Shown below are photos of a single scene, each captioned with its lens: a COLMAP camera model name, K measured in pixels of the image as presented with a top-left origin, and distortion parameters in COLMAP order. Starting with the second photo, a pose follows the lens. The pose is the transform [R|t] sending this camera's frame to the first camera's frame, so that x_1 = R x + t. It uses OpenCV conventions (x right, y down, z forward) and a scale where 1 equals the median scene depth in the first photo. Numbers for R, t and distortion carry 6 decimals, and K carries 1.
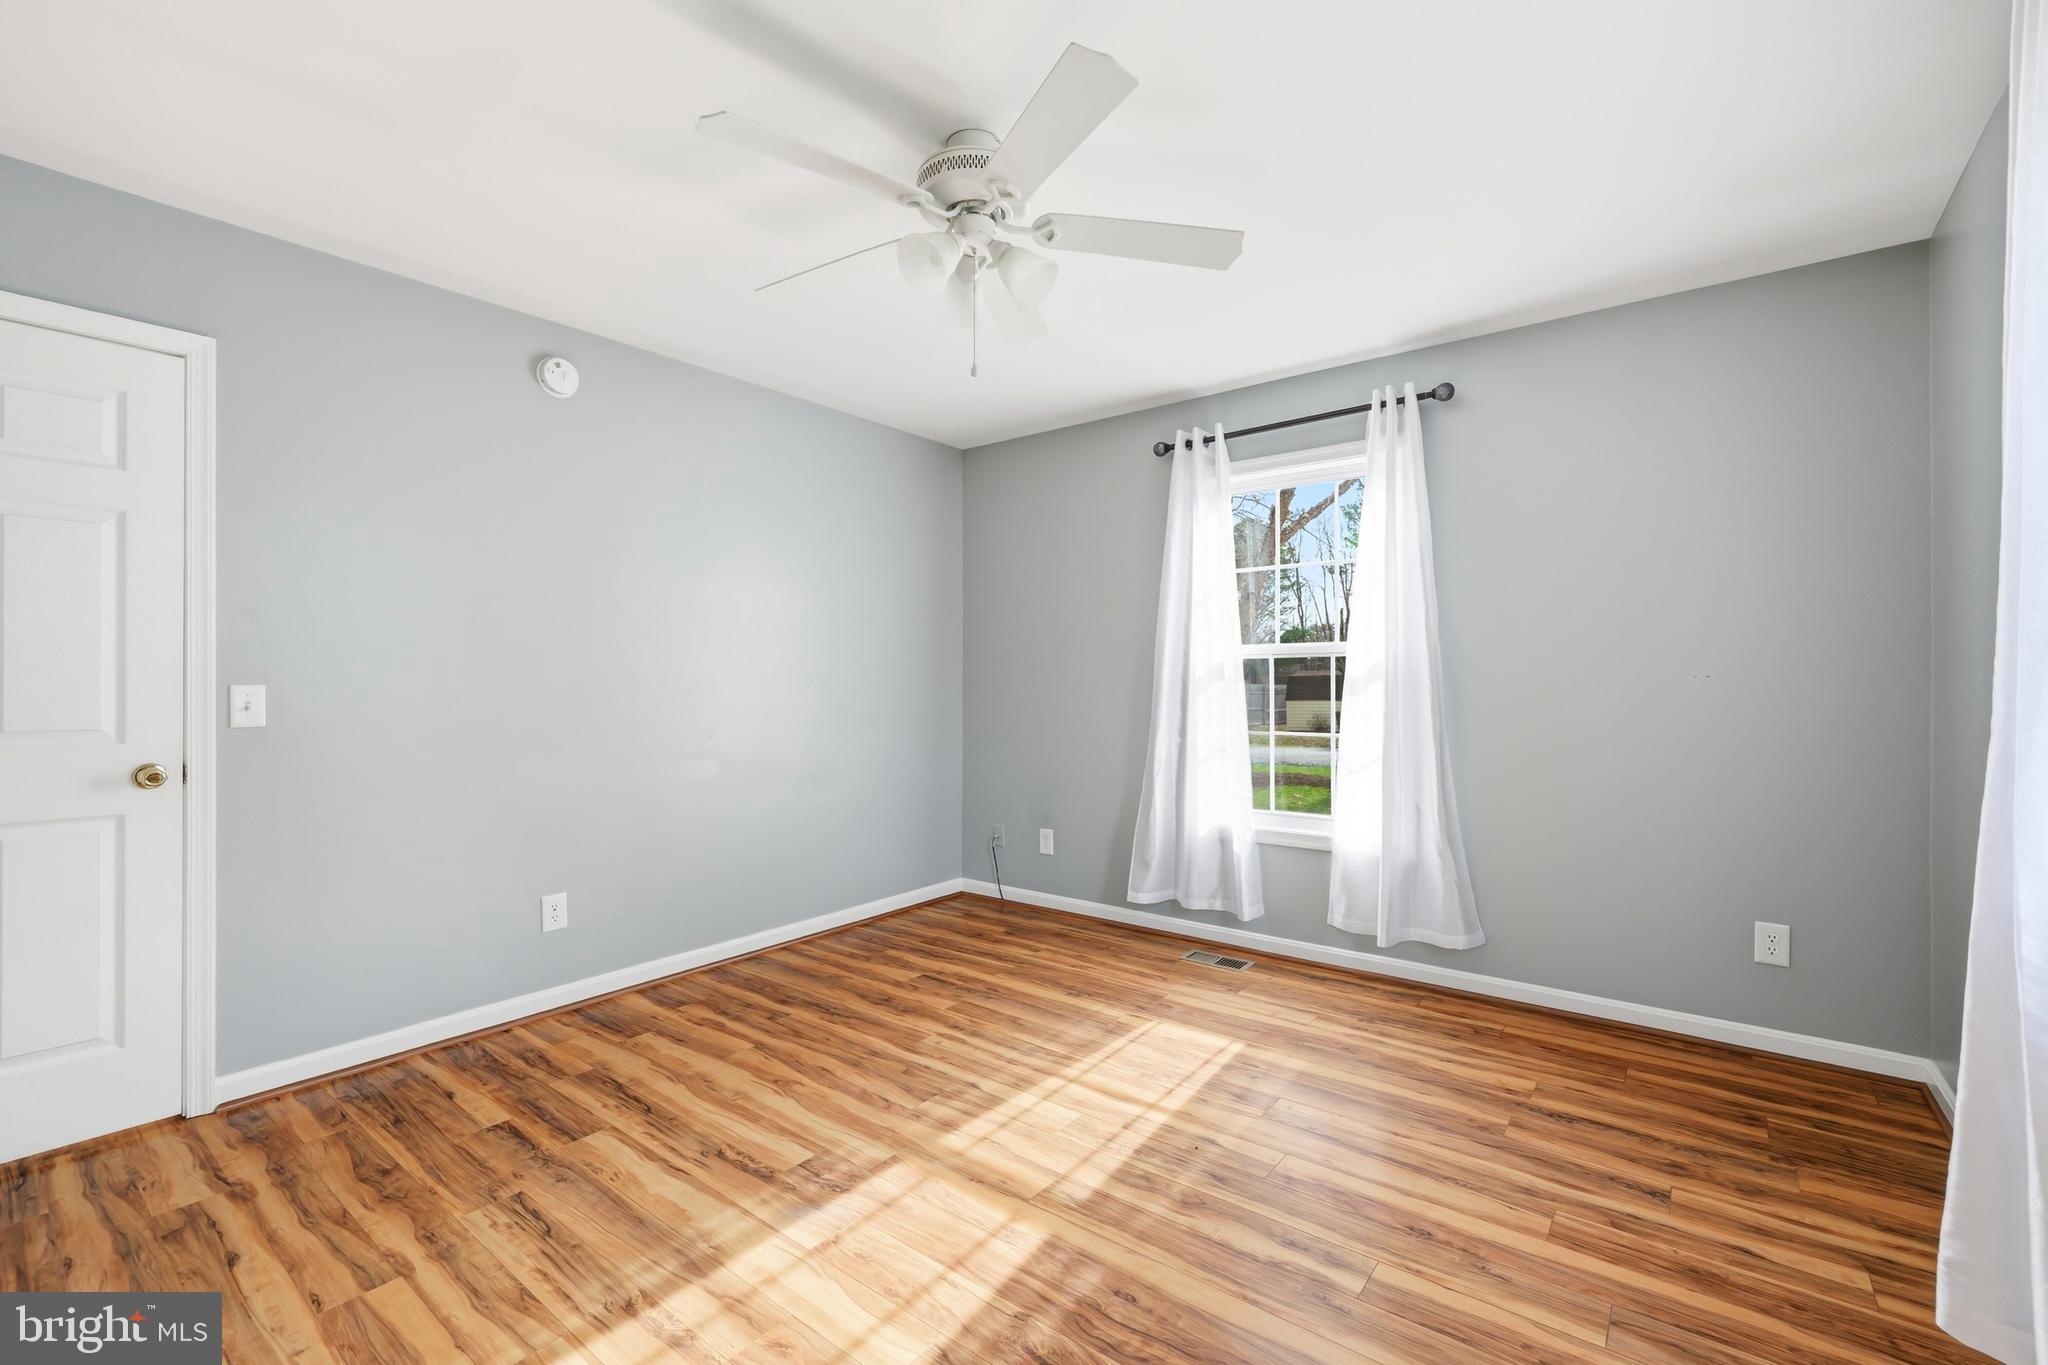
lens RADIAL K [[863.7, 0, 1046.7], [0, 863.7, 673.3], [0, 0, 1]] dist [0.000400, -0.000151]
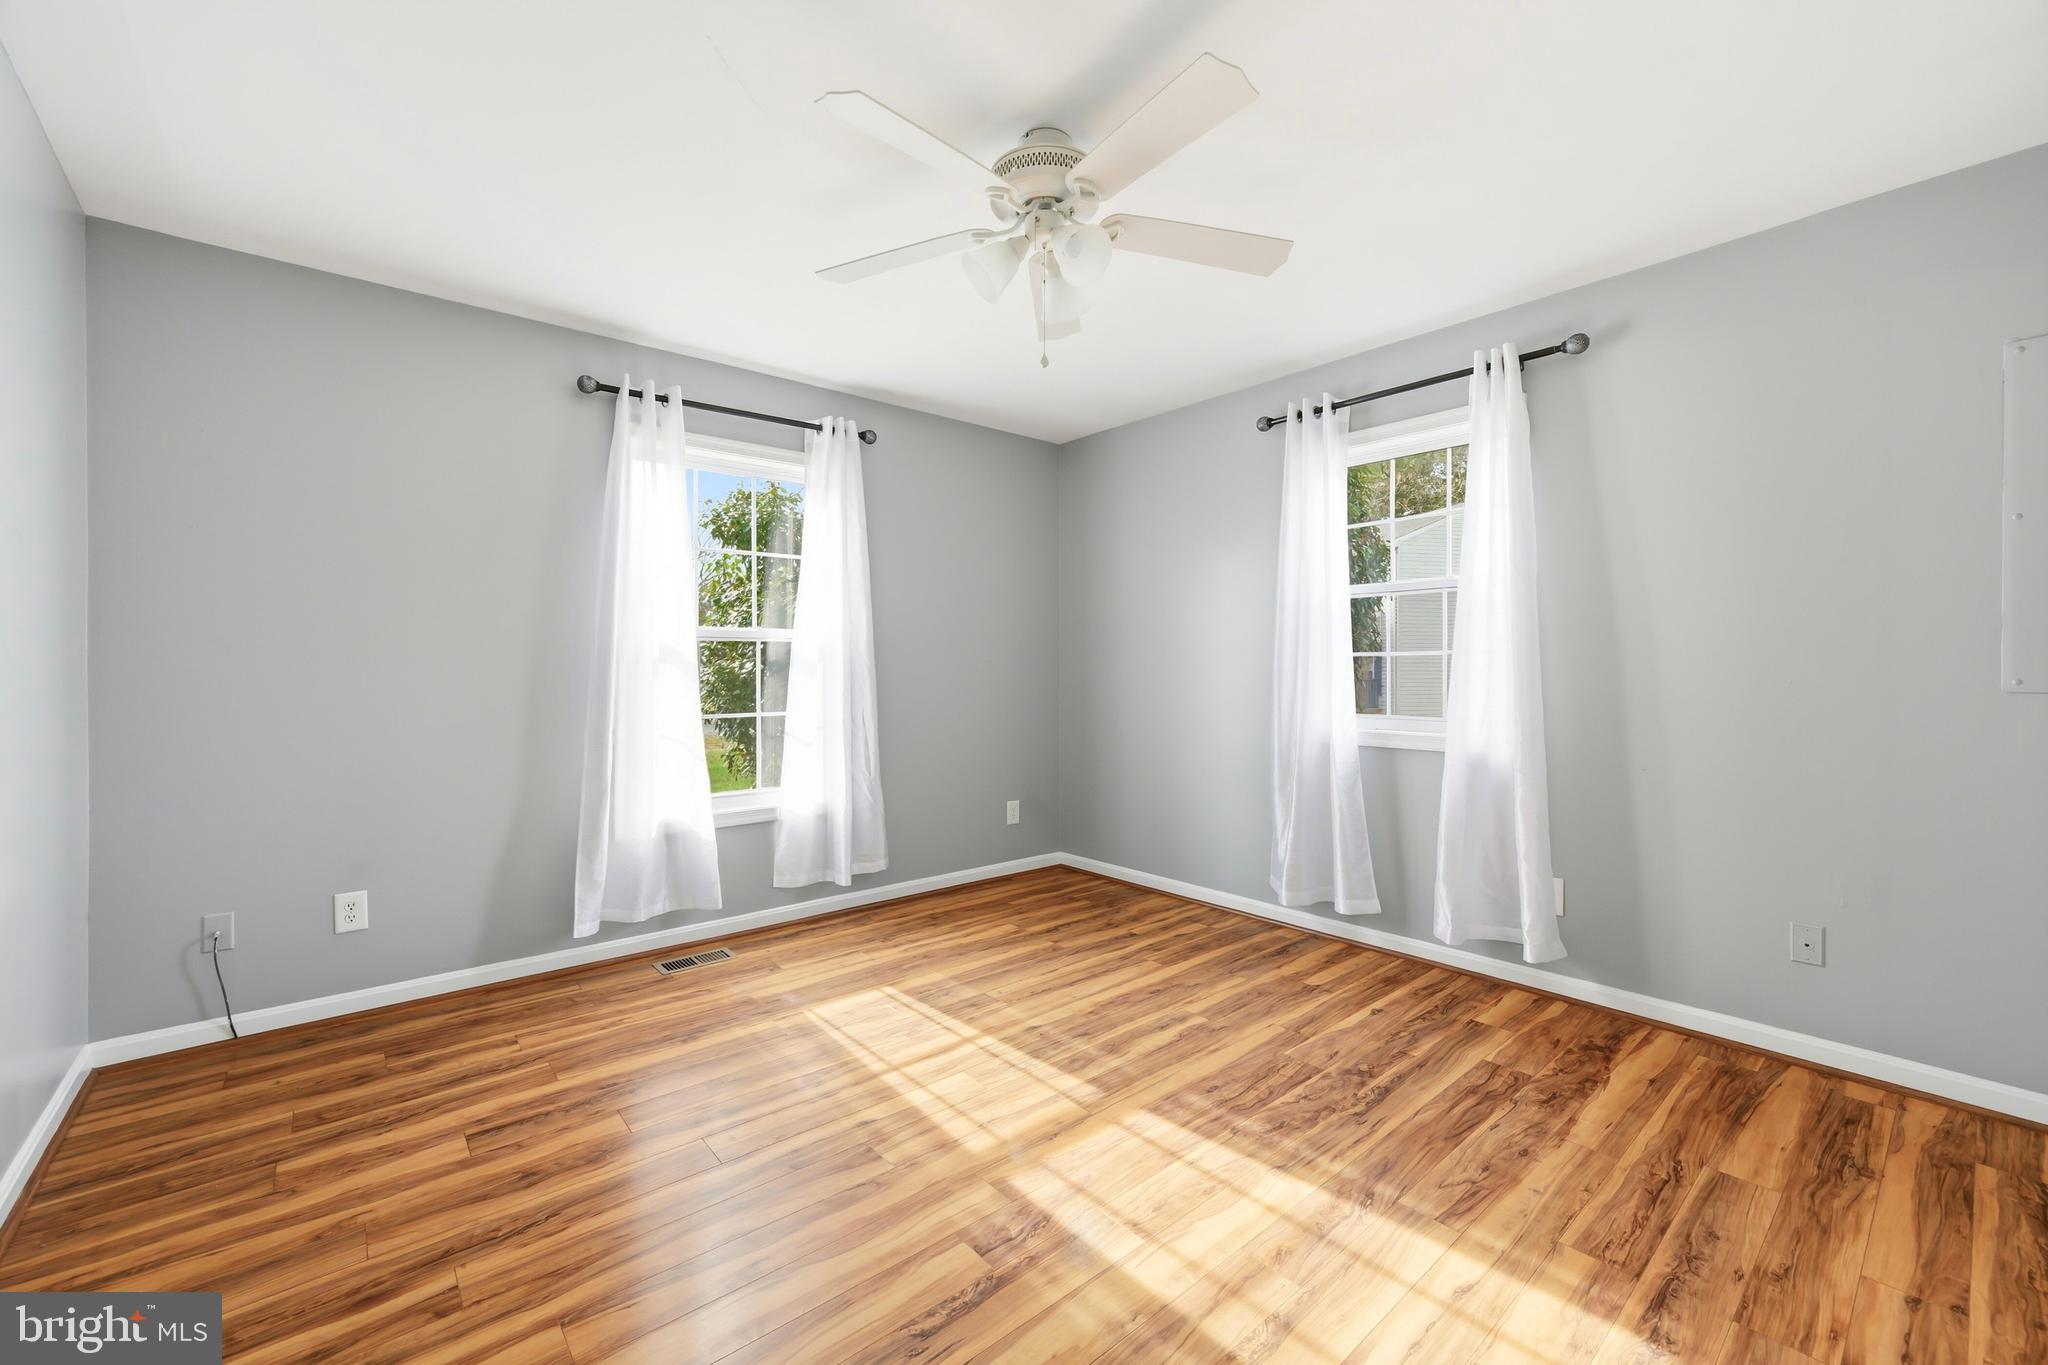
lens RADIAL K [[815.0, 0, 1016.8], [0, 815.0, 673.2], [0, 0, 1]] dist [0.000077, -0.000007]
pose [[0.224671, -0.008240, 0.974400, -0.754230], [-0.008632, 0.999908, 0.010446, 0.007241], [-0.974397, -0.010757, 0.224579, 0.588230]]
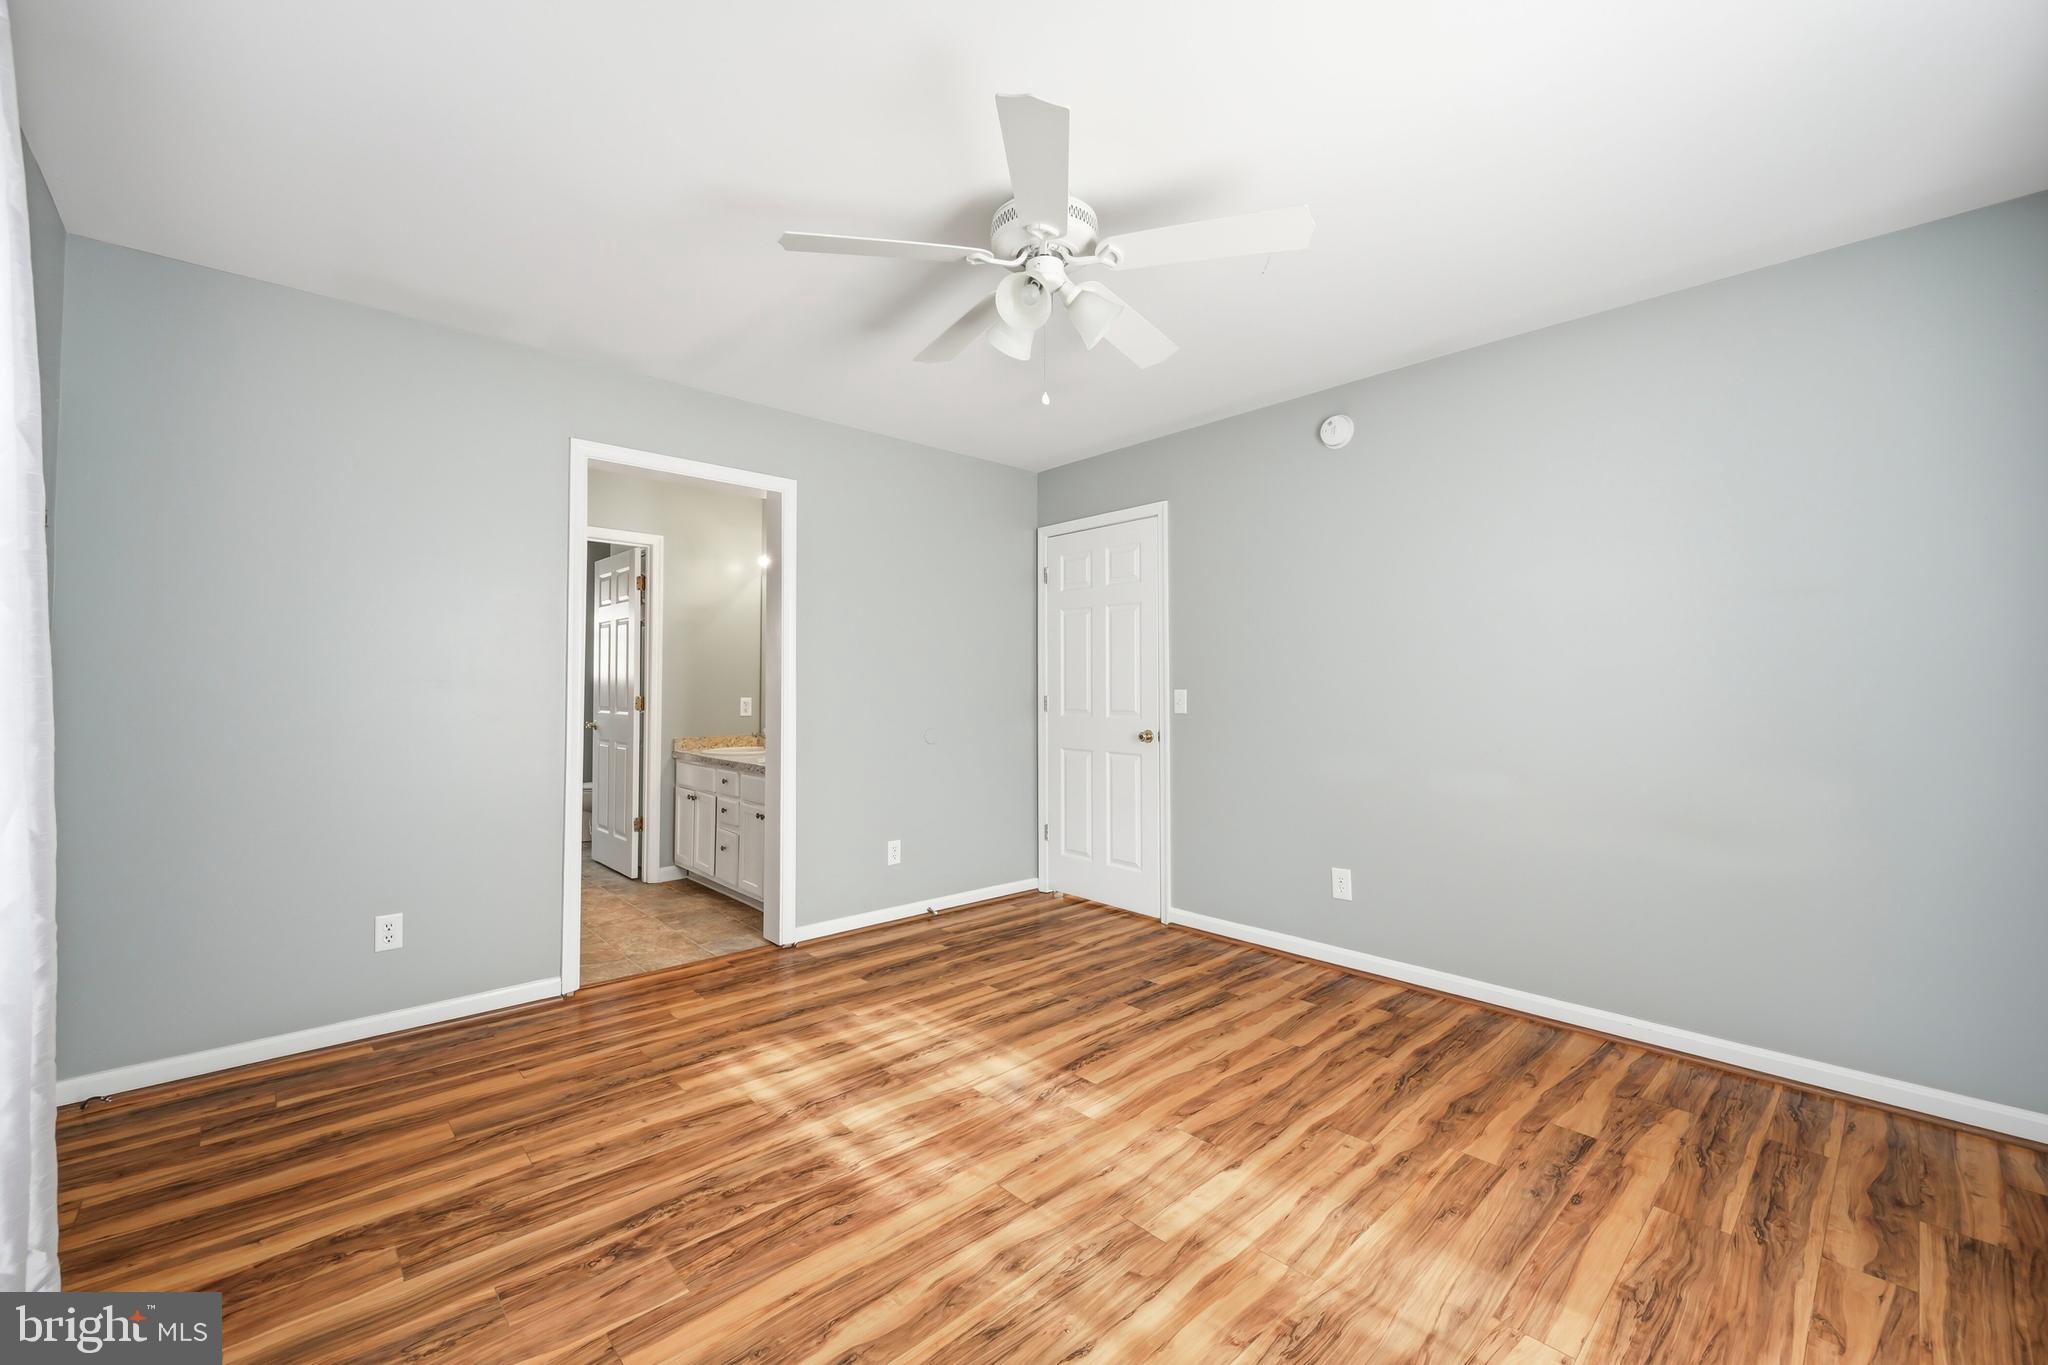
lens RADIAL K [[817.5, 0, 1028.3], [0, 817.5, 679.0], [0, 0, 1]] dist [0.000140, -0.000471]
pose [[-0.169674, -0.010778, -0.985441, 0.658283], [0.010604, 0.999862, -0.012761, 0.004802], [0.985443, -0.012615, -0.169536, 0.831002]]
